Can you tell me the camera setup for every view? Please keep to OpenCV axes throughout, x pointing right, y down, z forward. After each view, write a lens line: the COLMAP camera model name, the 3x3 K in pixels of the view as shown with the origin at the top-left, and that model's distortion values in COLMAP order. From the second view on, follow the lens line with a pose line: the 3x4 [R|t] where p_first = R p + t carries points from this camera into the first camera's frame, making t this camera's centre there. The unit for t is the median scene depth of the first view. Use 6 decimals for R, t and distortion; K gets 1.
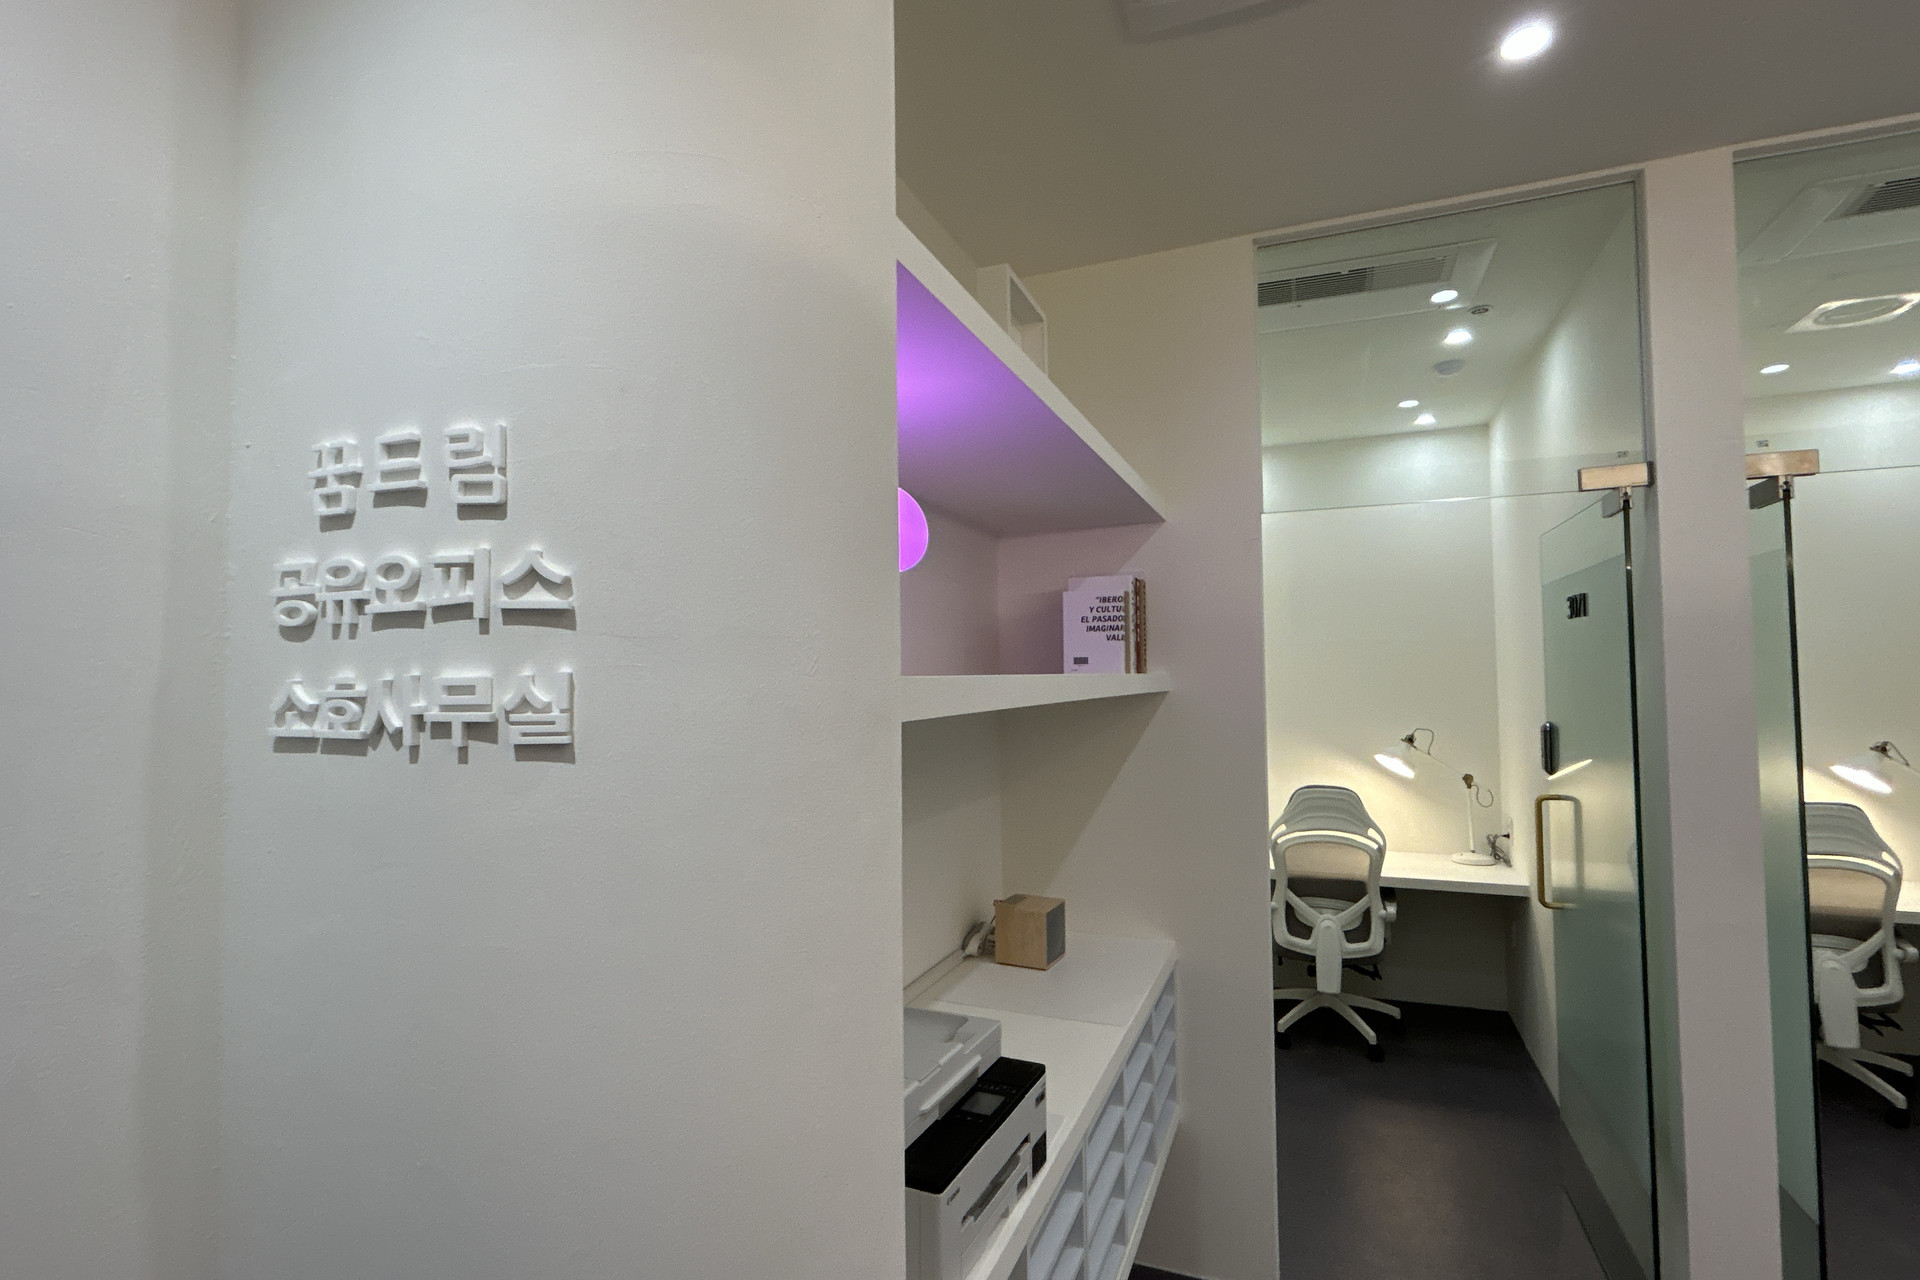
lens RADIAL K [[915.5, 0, 961.5], [0, 915.5, 637.3], [0, 0, 1]] dist [-0.001609, 0.001131]
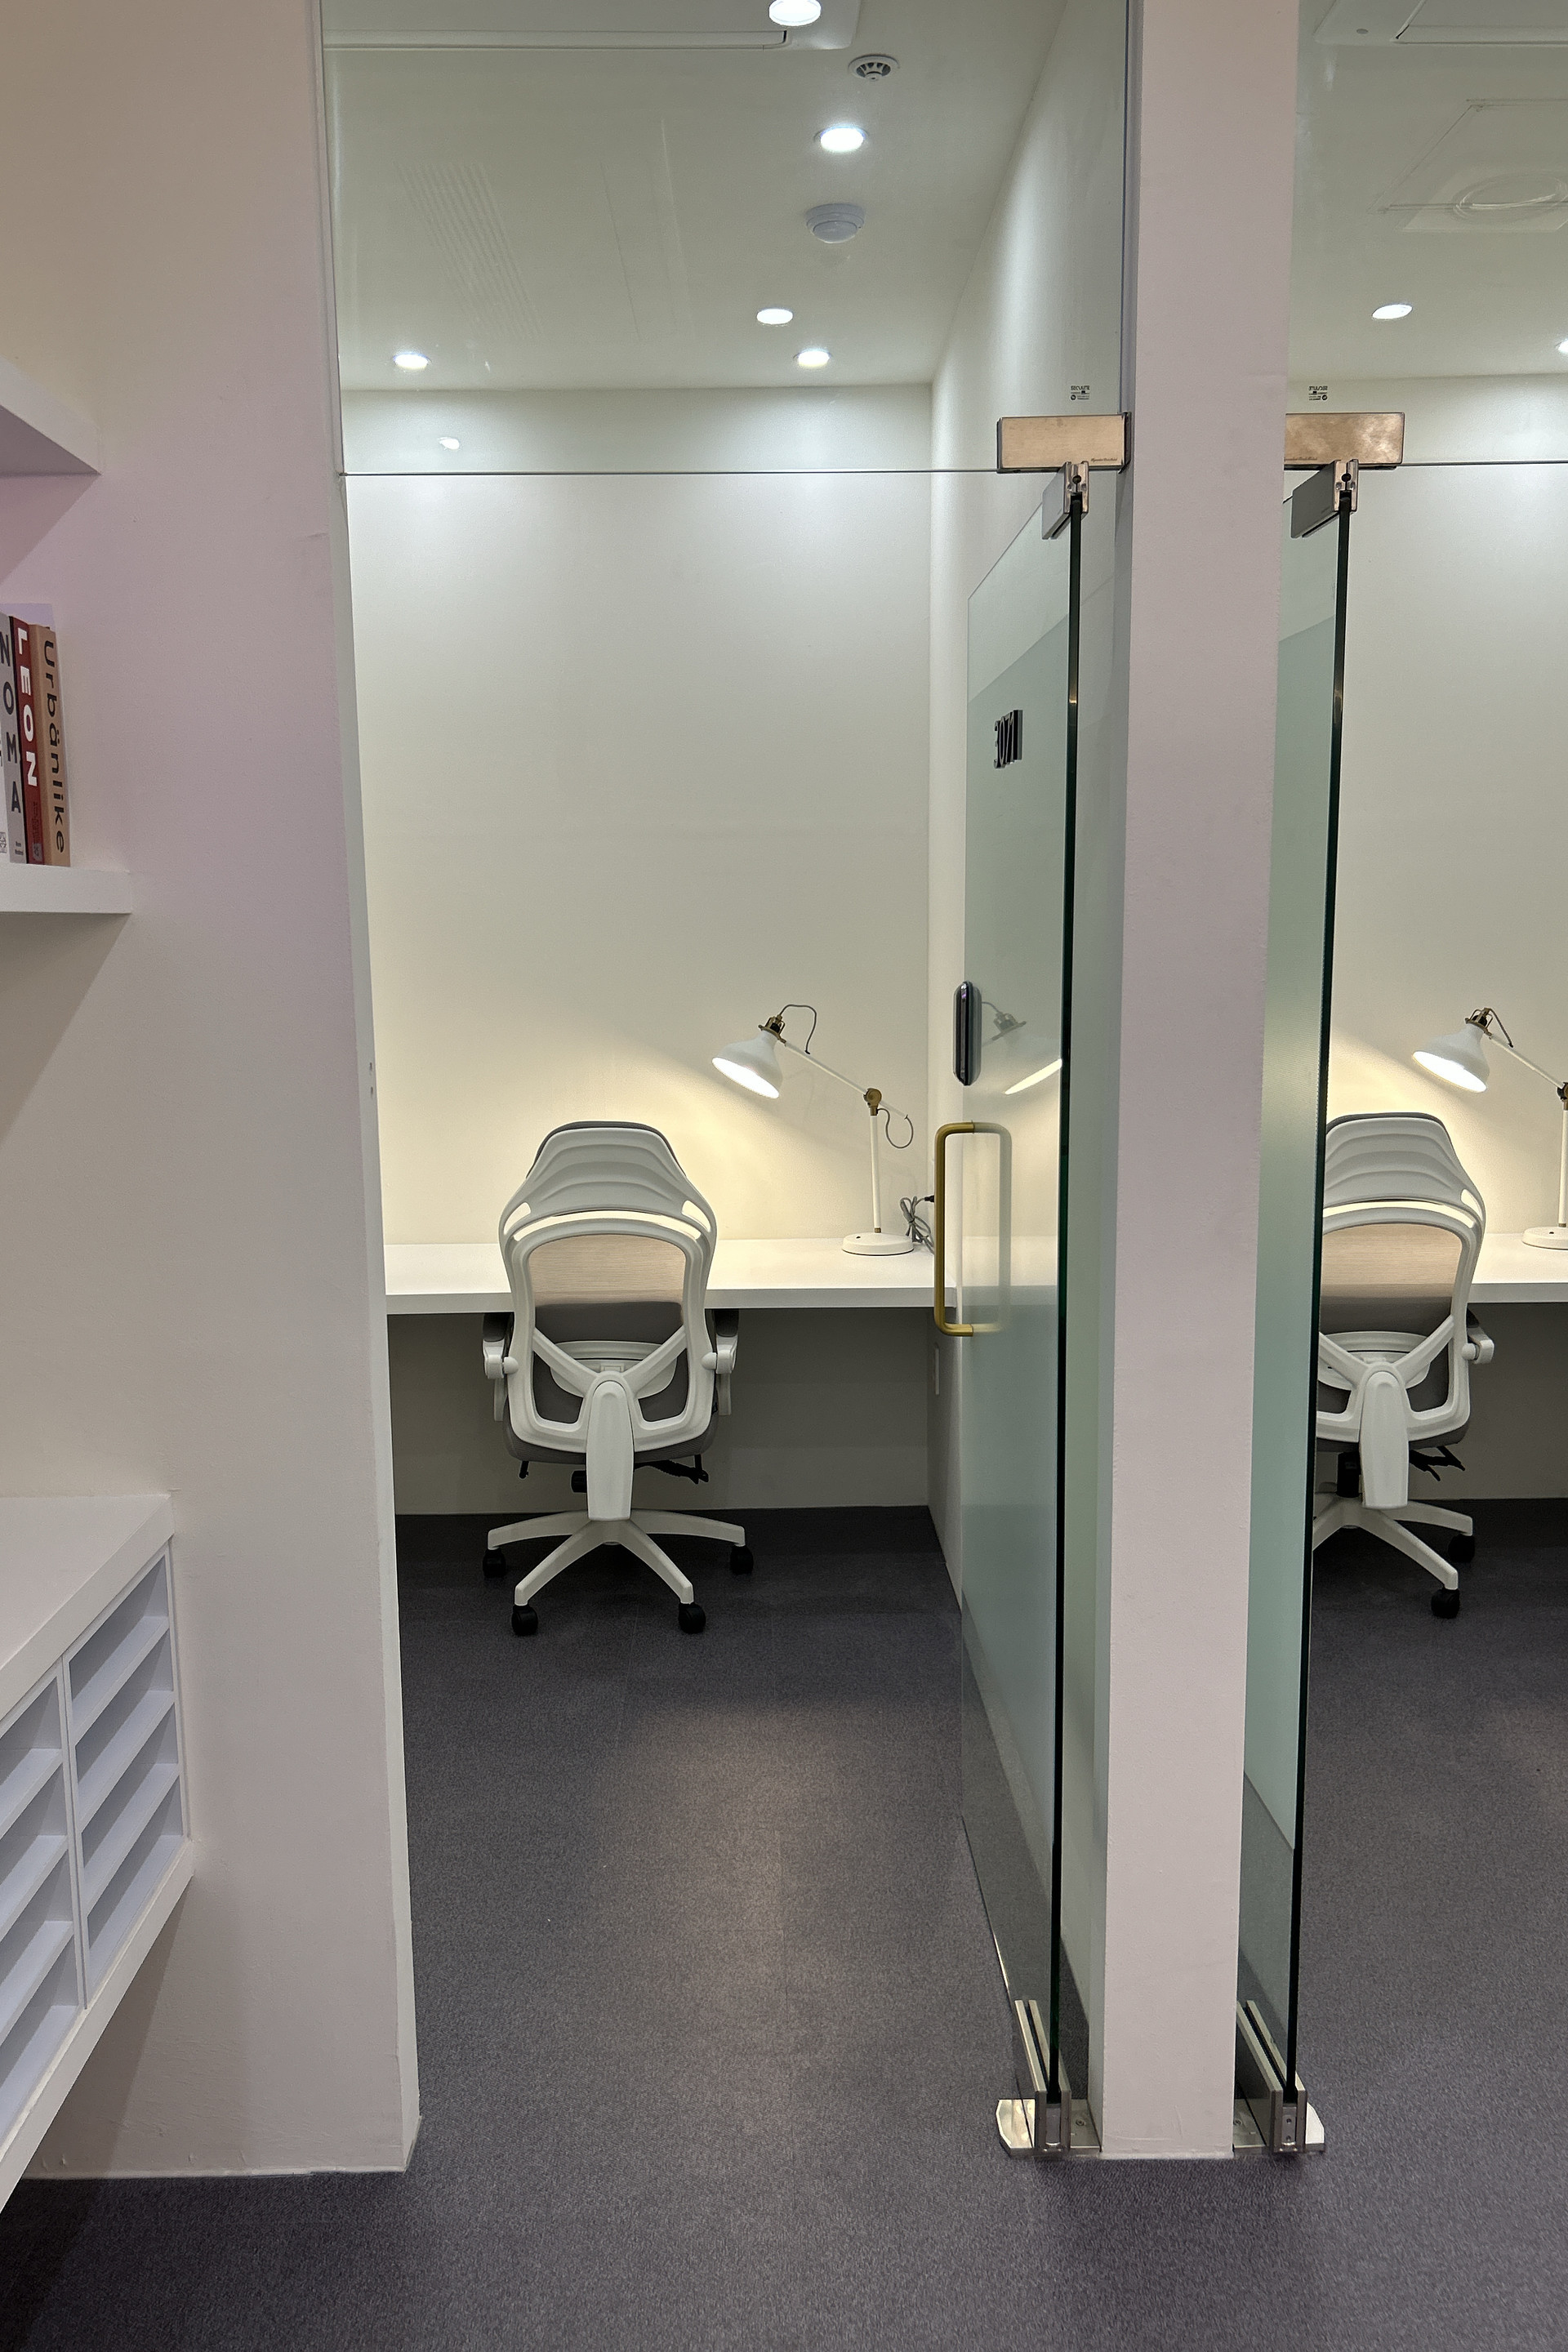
lens RADIAL K [[1764.9, 0, 778.8], [0, 1764.9, 1171.9], [0, 0, 1]] dist [0.106026, -0.135160]
pose [[0.922242, -0.054467, 0.382757, 0.120039], [-0.016296, 0.983670, 0.179243, 0.015881], [-0.386269, -0.171543, 0.906294, 0.092811]]
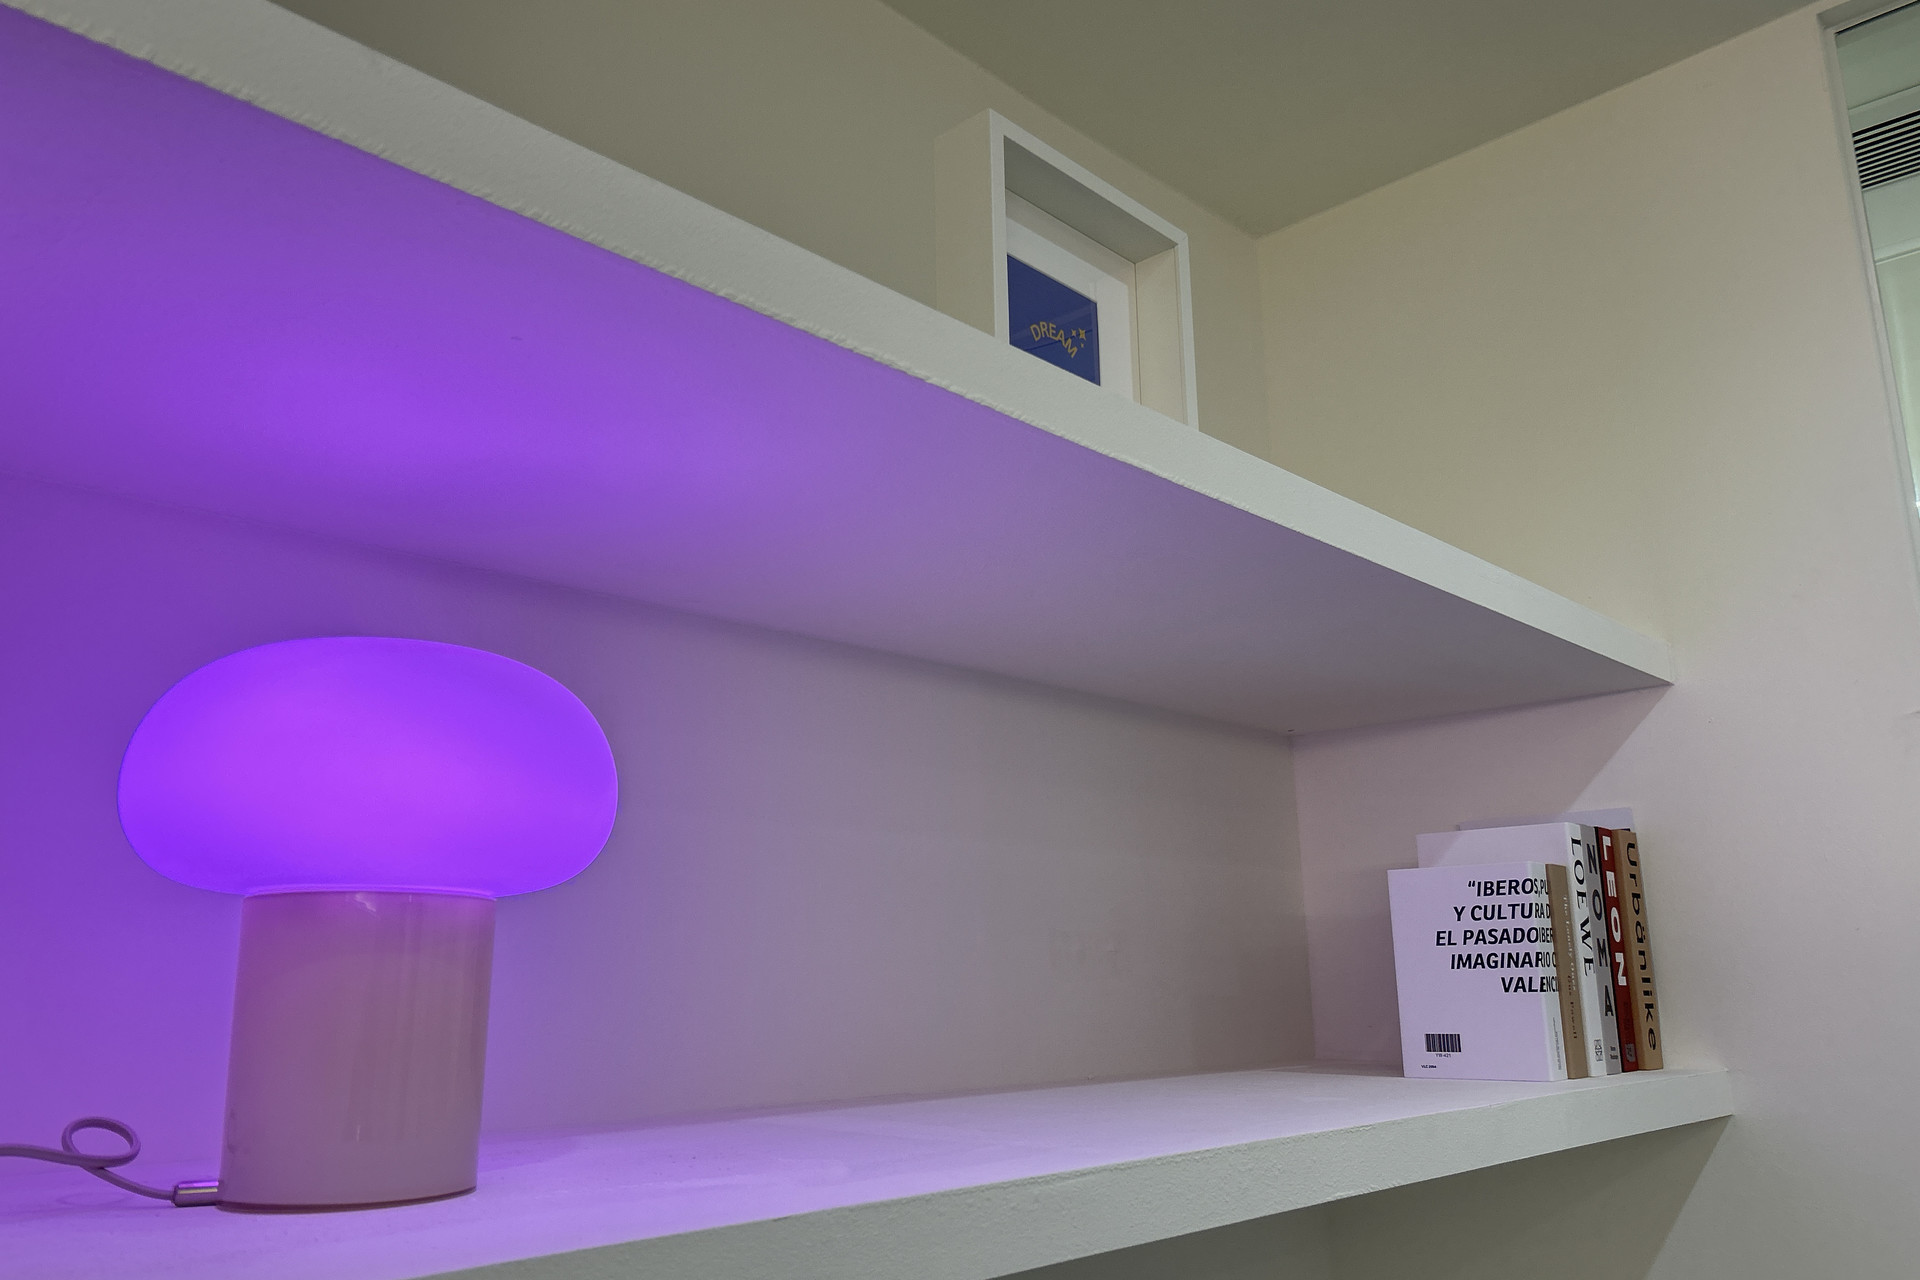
lens RADIAL K [[1446.0, 0, 966.9], [0, 1446.0, 642.8], [0, 0, 1]] dist [0.029794, 0.002372]
pose [[0.930624, -0.087790, -0.355291, 0.107735], [0.022042, 0.982485, -0.185031, -0.020390], [0.365312, 0.164363, 0.916260, 0.184526]]
